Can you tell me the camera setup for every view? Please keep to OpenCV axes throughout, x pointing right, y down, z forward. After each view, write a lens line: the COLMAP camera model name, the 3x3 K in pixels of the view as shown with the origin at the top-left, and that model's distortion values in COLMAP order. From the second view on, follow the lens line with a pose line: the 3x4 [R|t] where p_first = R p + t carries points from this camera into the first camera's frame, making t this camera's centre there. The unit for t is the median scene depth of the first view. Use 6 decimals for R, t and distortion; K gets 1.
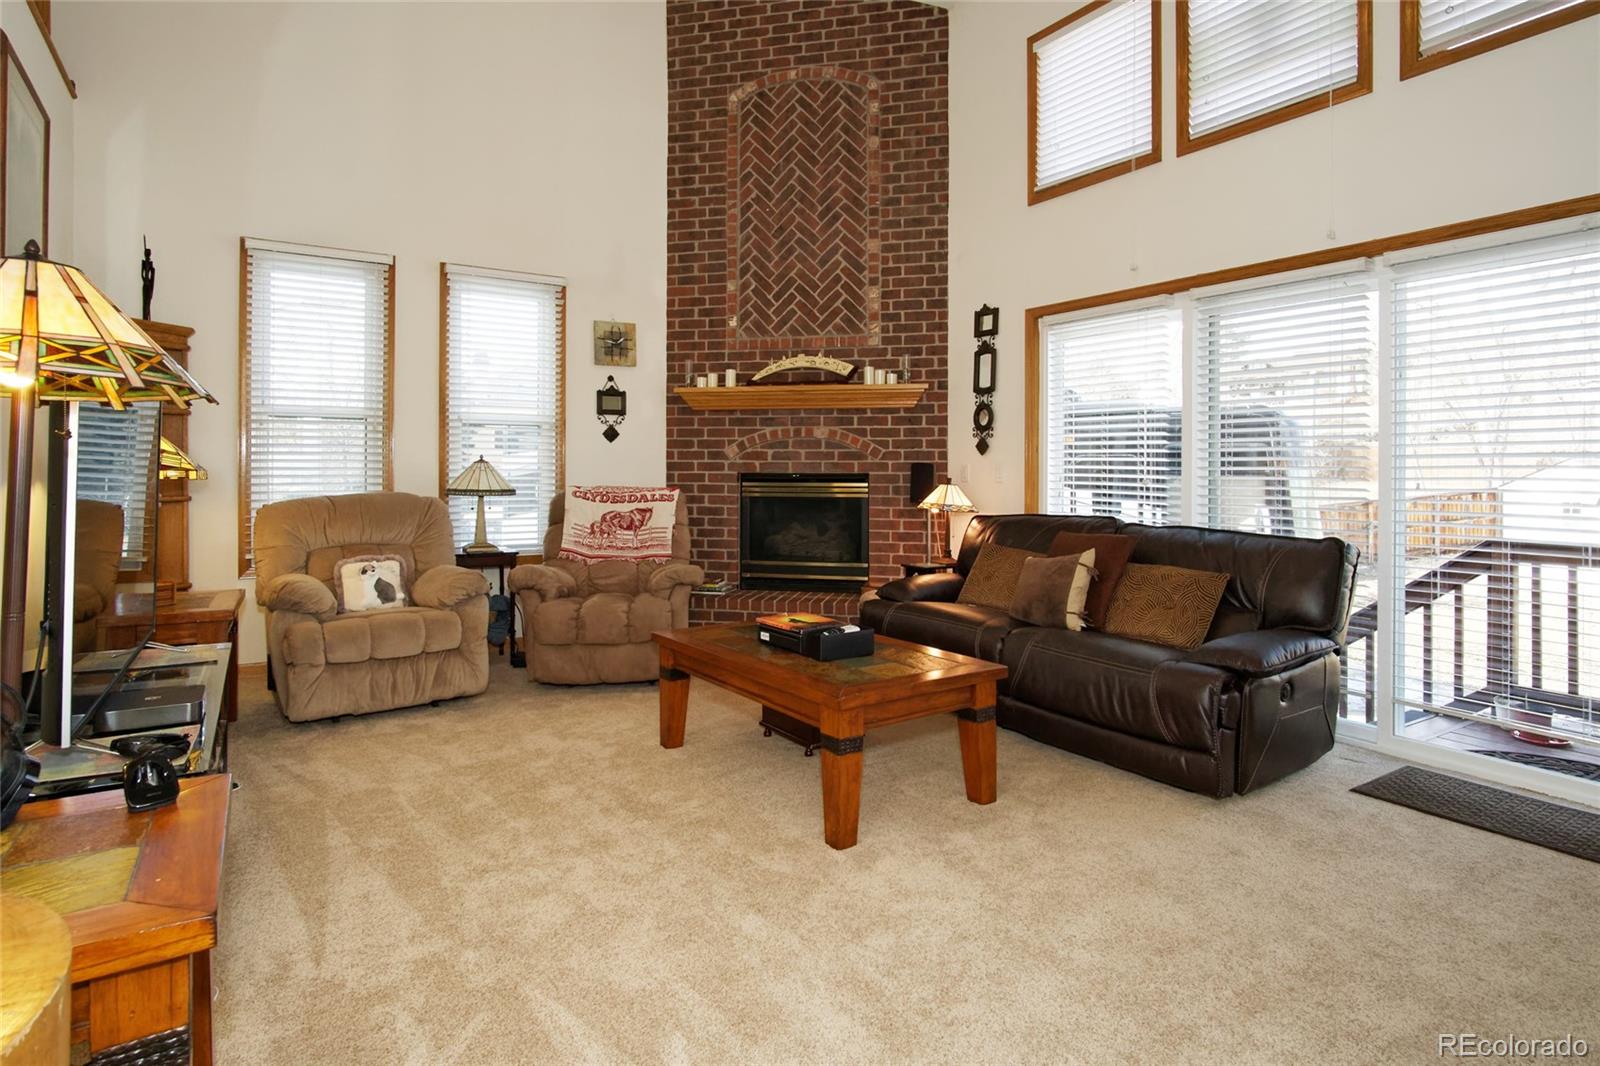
lens RADIAL K [[865.6, 0, 791.8], [0, 865.6, 465.8], [0, 0, 1]] dist [-0.003346, -0.000252]
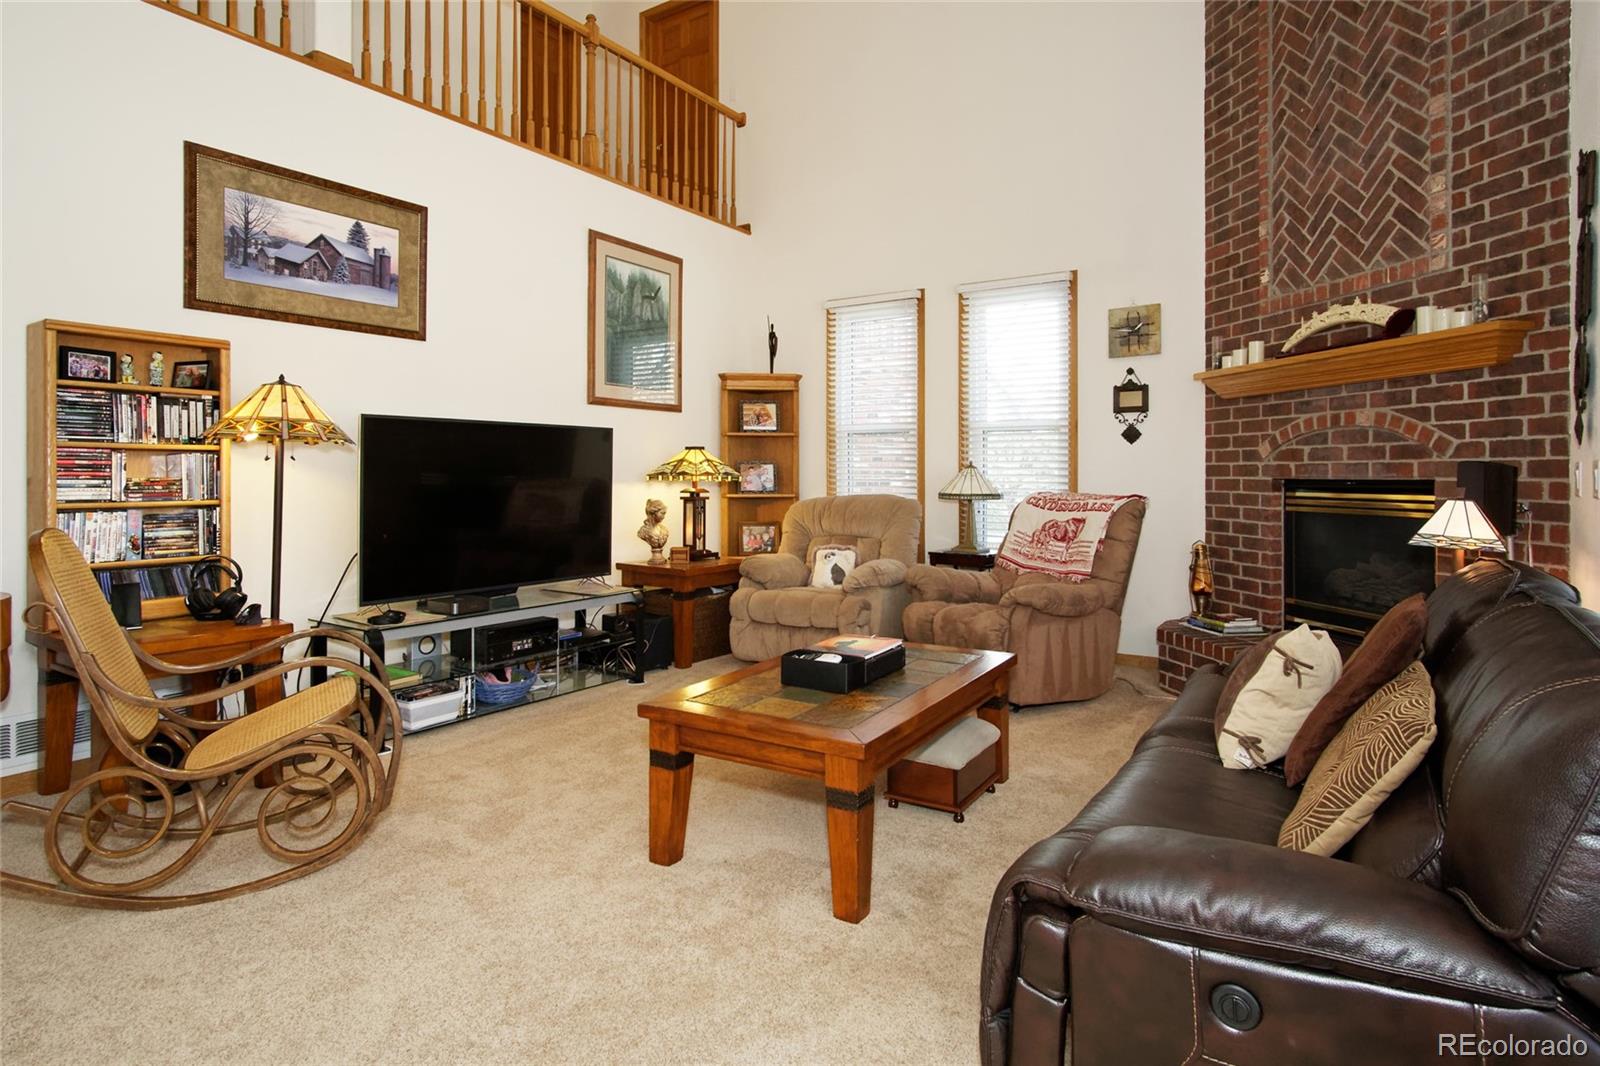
lens RADIAL K [[854.0, 0, 801.2], [0, 854.0, 474.5], [0, 0, 1]] dist [-0.001243, 0.002355]
pose [[0.412512, -0.002089, -0.910950, 0.453594], [0.006265, 0.999980, 0.000544, 0.001715], [0.910930, -0.005931, 0.412517, 0.339709]]
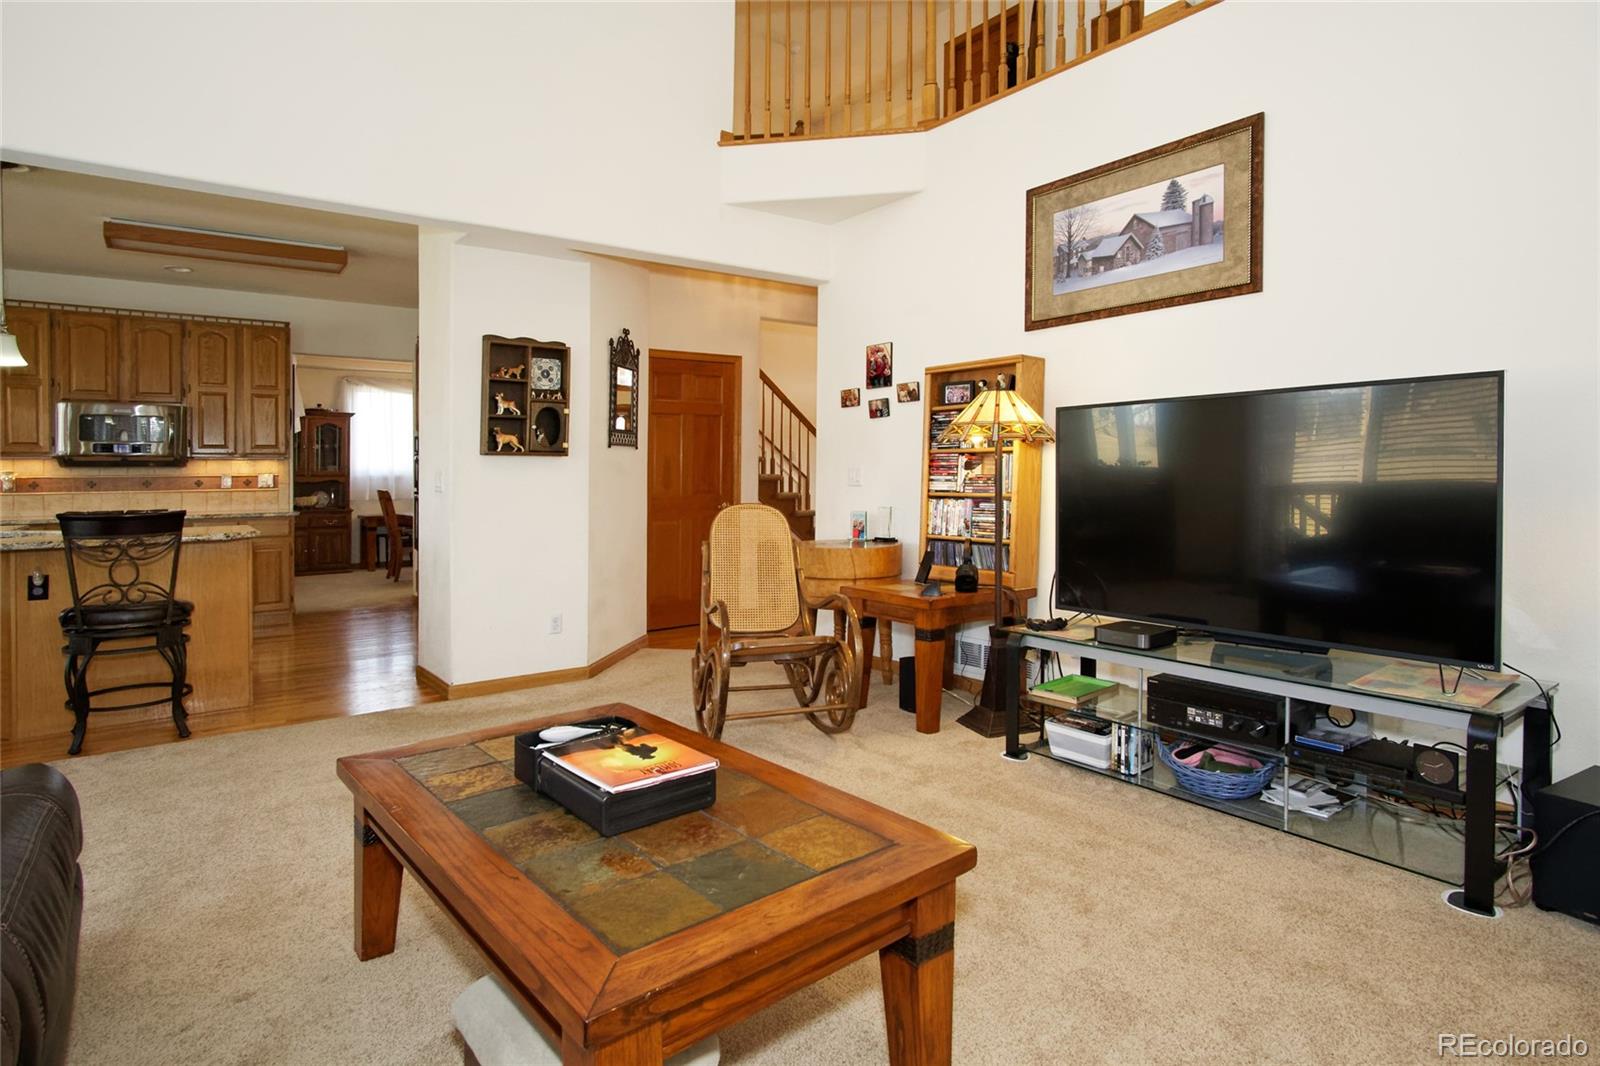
lens RADIAL K [[873.1, 0, 846.4], [0, 873.1, 472.2], [0, 0, 1]] dist [-0.003352, -0.001190]
pose [[-0.992625, 0.008100, -0.120953, -0.036770], [0.008983, 0.999937, -0.006757, 0.003718], [0.120891, -0.007794, -0.992635, 0.903368]]
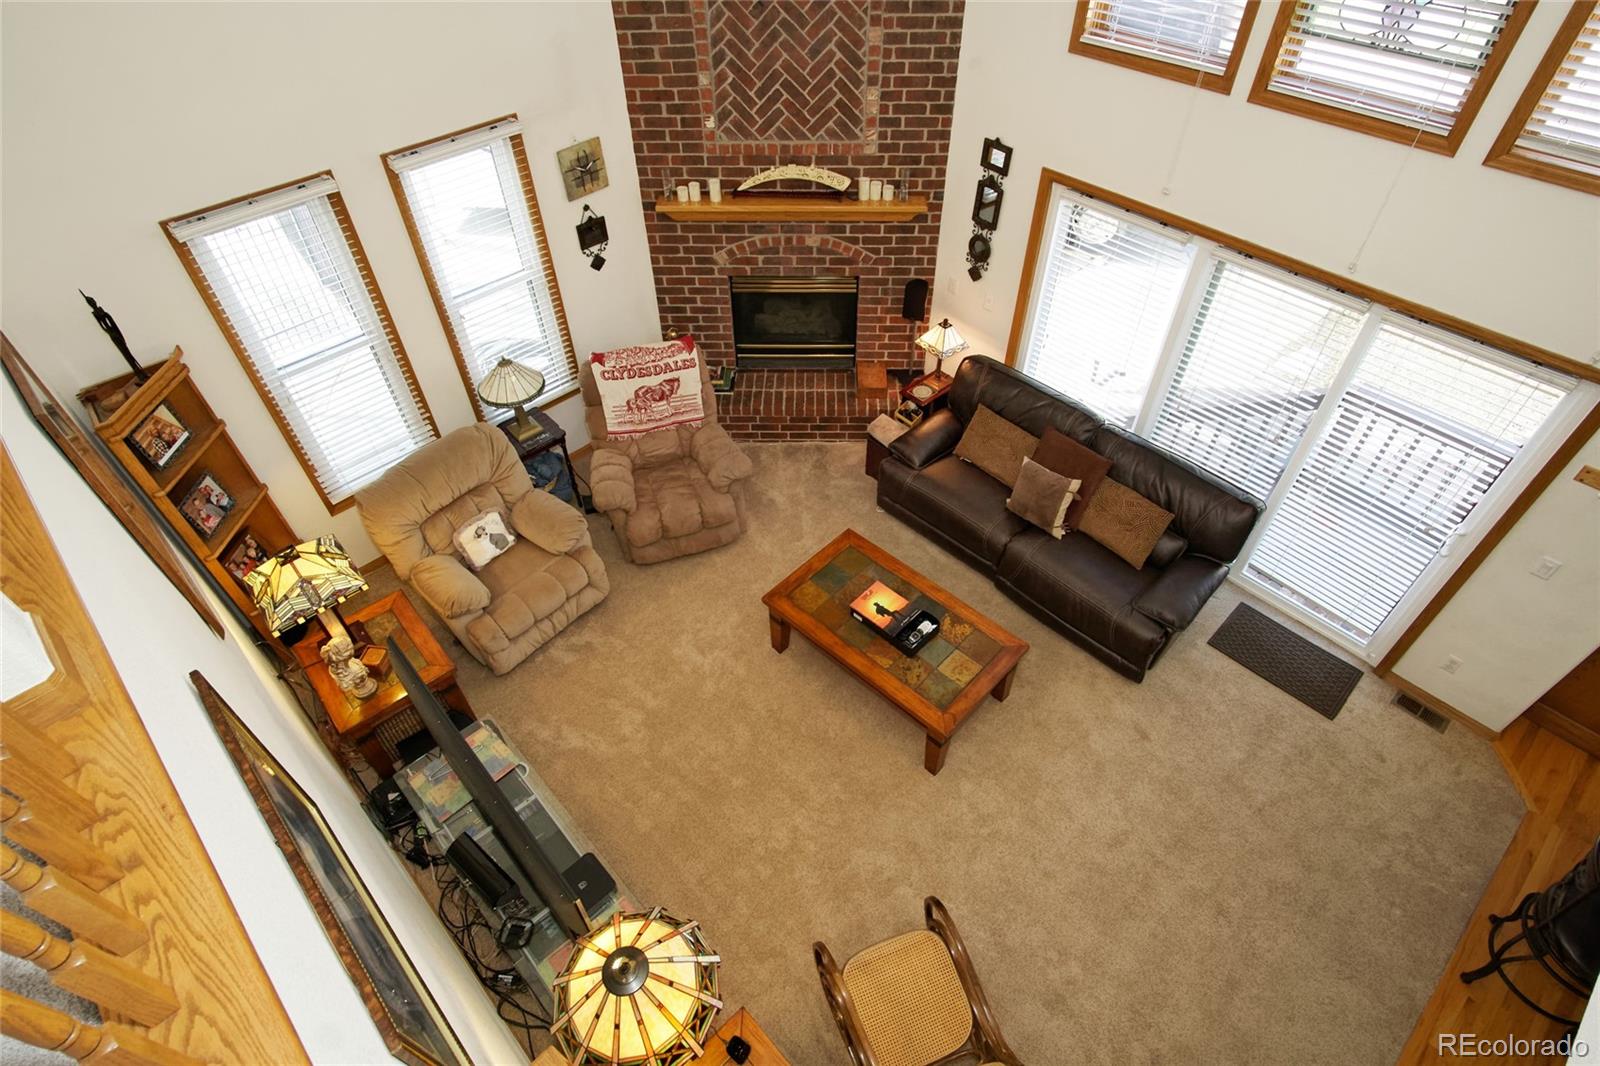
lens RADIAL K [[838.1, 0, 793.4], [0, 838.1, 531.9], [0, 0, 1]] dist [-0.021118, 0.007034]
pose [[0.979510, -0.160060, 0.122233, -0.160238], [0.021319, 0.685926, 0.727359, -0.512297], [-0.200264, -0.709849, 0.675284, 0.118114]]
